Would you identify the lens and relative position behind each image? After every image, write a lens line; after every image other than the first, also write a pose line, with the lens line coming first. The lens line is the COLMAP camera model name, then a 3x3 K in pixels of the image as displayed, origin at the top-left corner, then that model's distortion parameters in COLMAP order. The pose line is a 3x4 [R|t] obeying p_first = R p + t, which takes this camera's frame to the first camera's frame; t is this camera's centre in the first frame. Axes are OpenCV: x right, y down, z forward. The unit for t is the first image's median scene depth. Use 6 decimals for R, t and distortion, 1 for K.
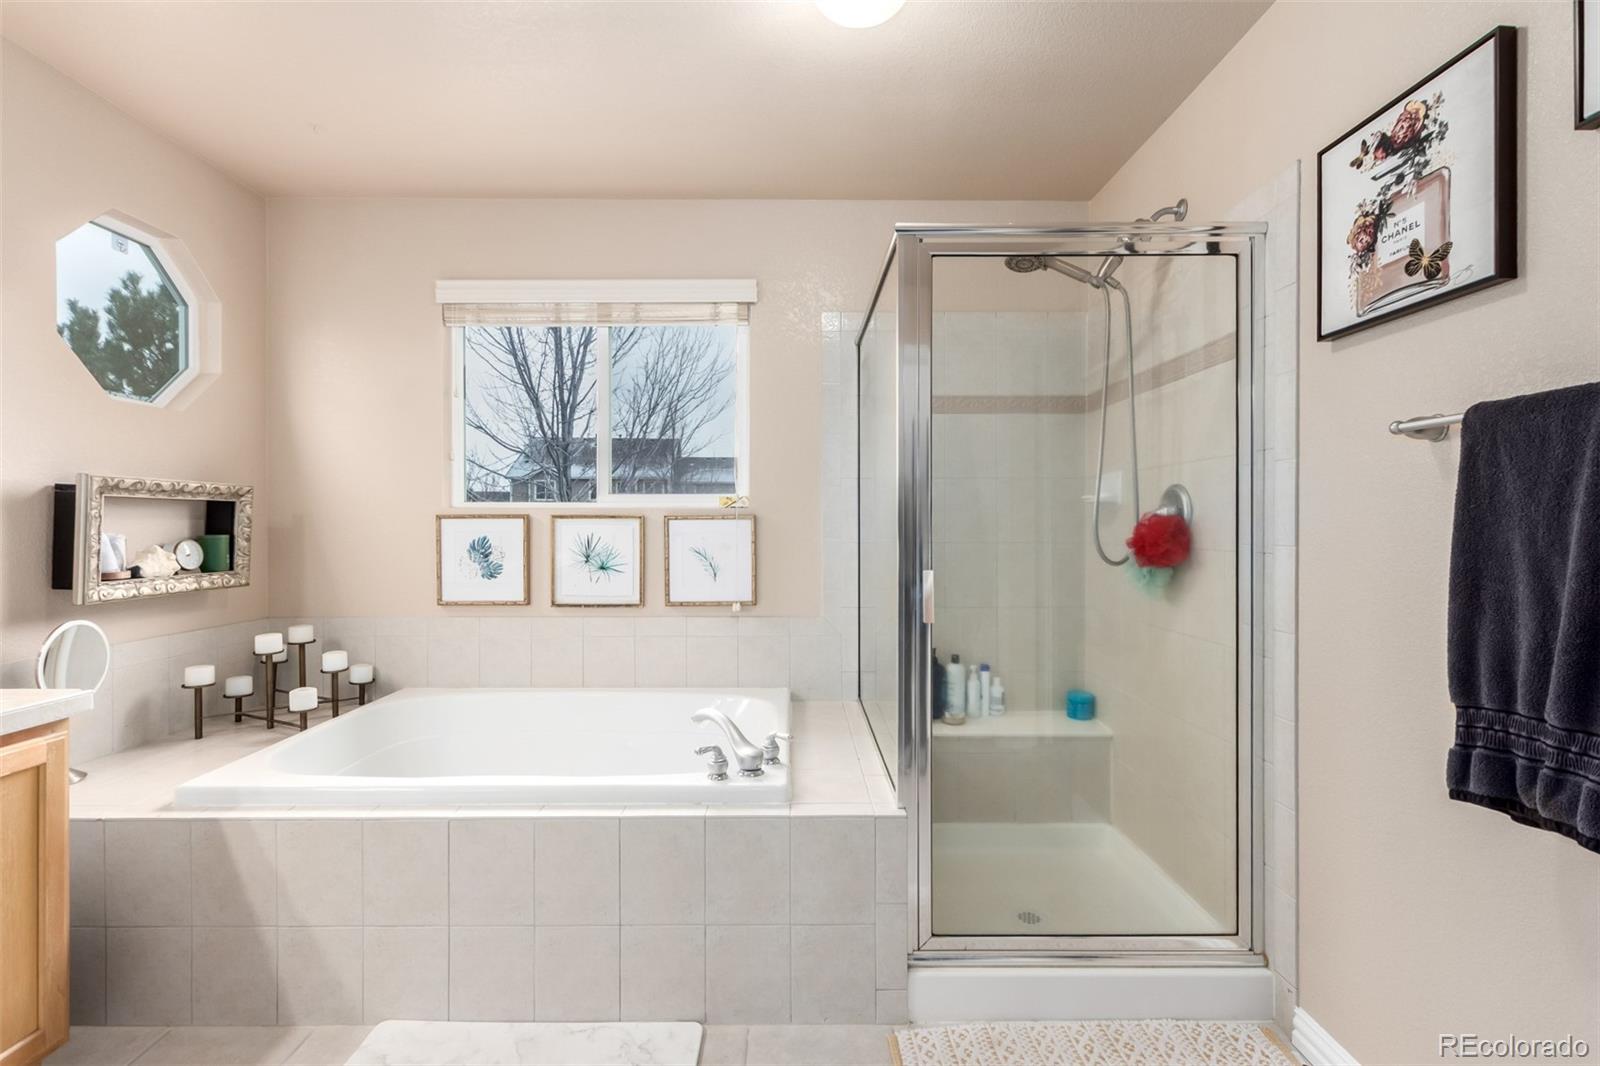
lens RADIAL K [[754.6, 0, 802.0], [0, 754.6, 520.0], [0, 0, 1]] dist [0.012069, -0.004770]
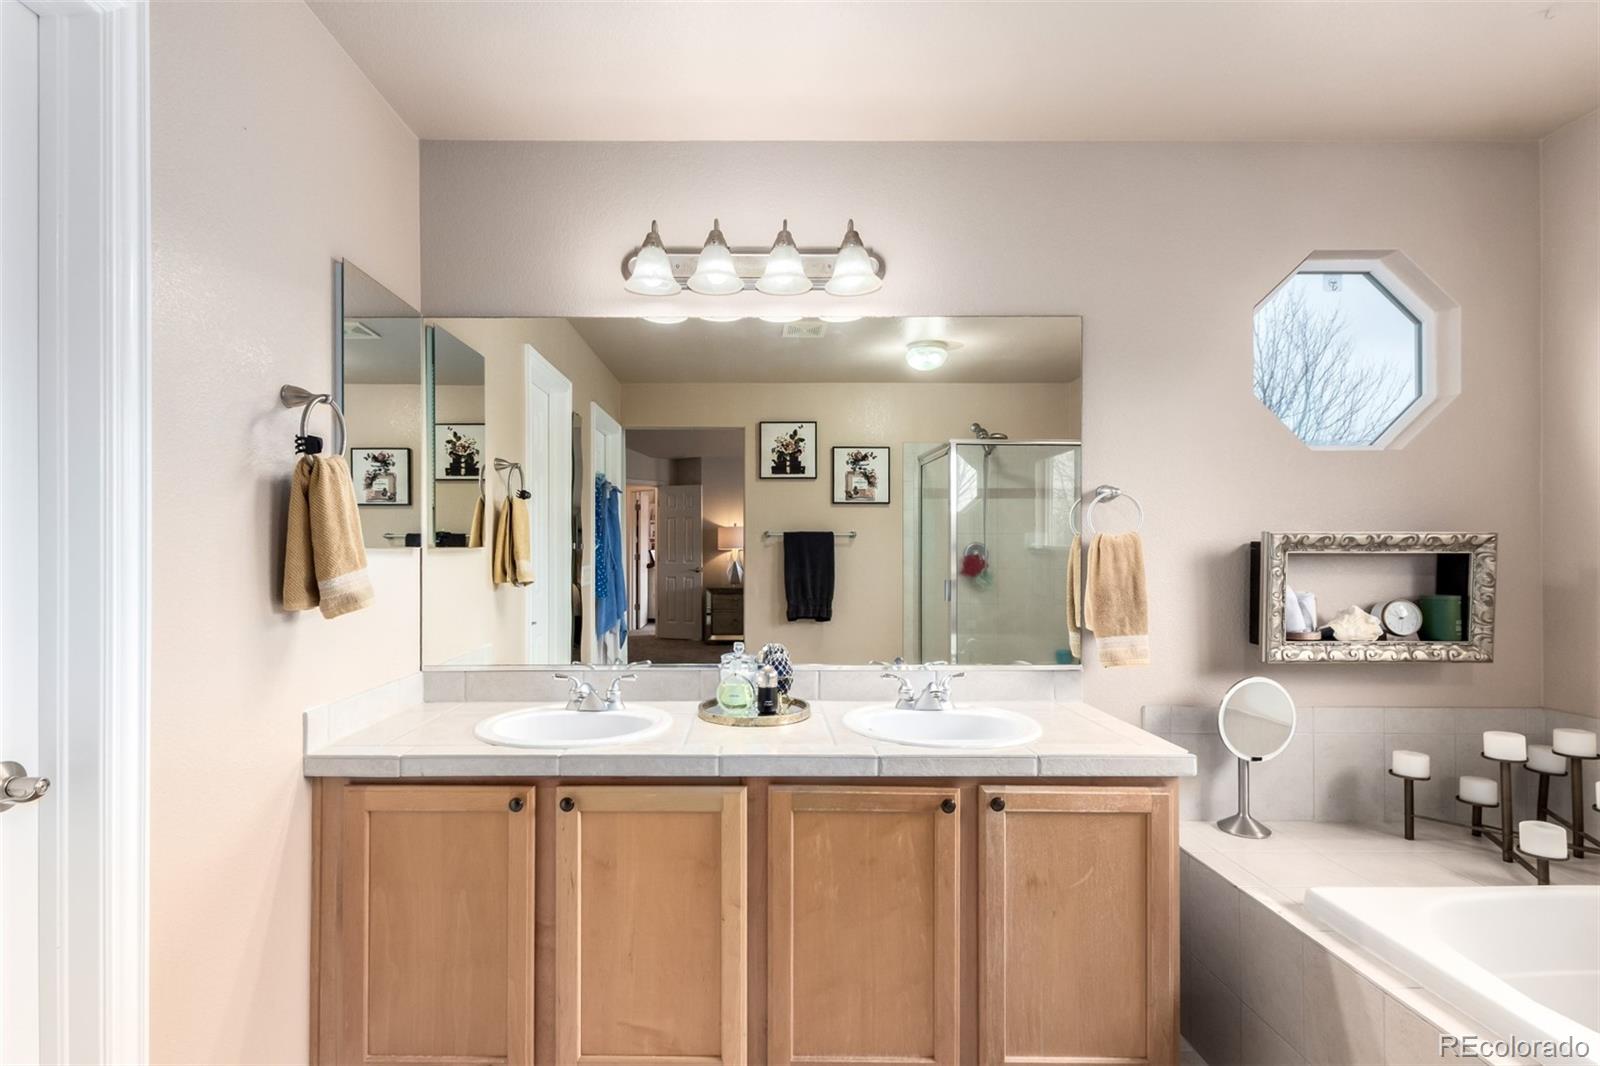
lens RADIAL K [[754.6, 0, 755.1], [0, 754.6, 547.0], [0, 0, 1]] dist [0.012069, -0.004770]
pose [[-0.009309, -0.003814, -0.999949, 0.050759], [0.004889, 0.999981, -0.003859, -0.034051], [0.999945, -0.004925, -0.009290, 0.284933]]
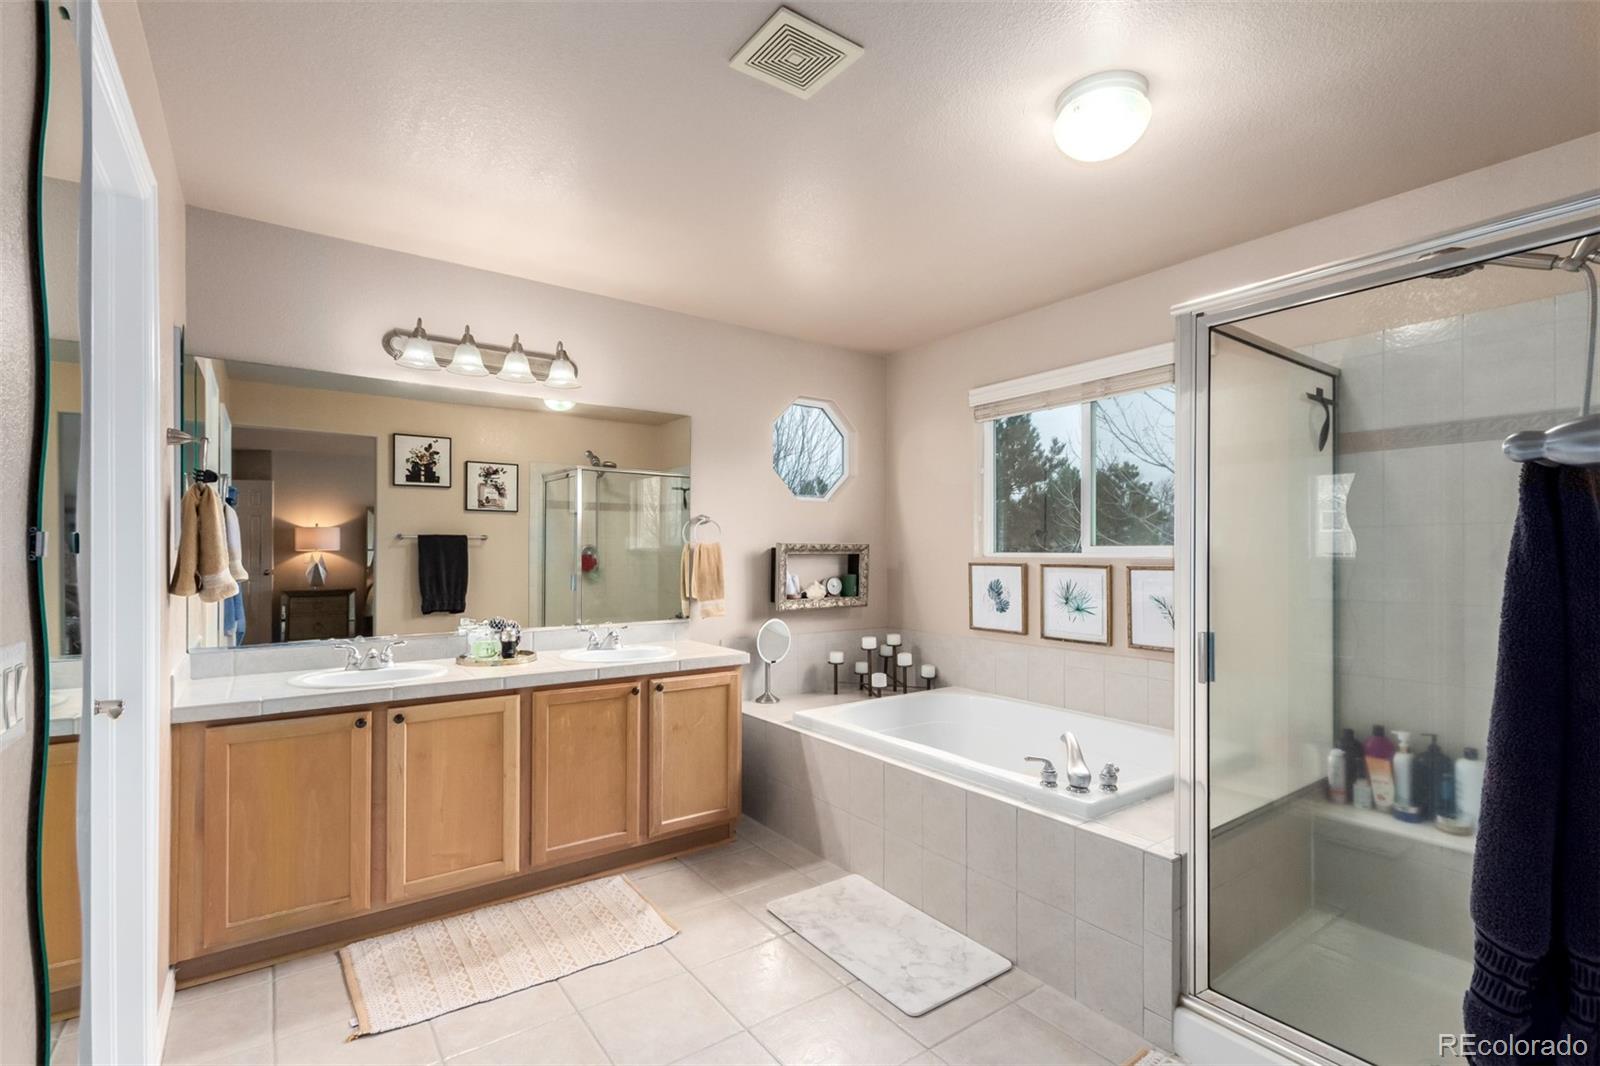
lens RADIAL K [[754.6, 0, 794.1], [0, 754.6, 544.5], [0, 0, 1]] dist [0.012069, -0.004770]
pose [[0.568772, -0.005861, -0.822474, 0.541581], [0.002082, 0.999982, -0.005686, -0.038102], [0.822493, 0.001522, 0.568774, -0.039965]]
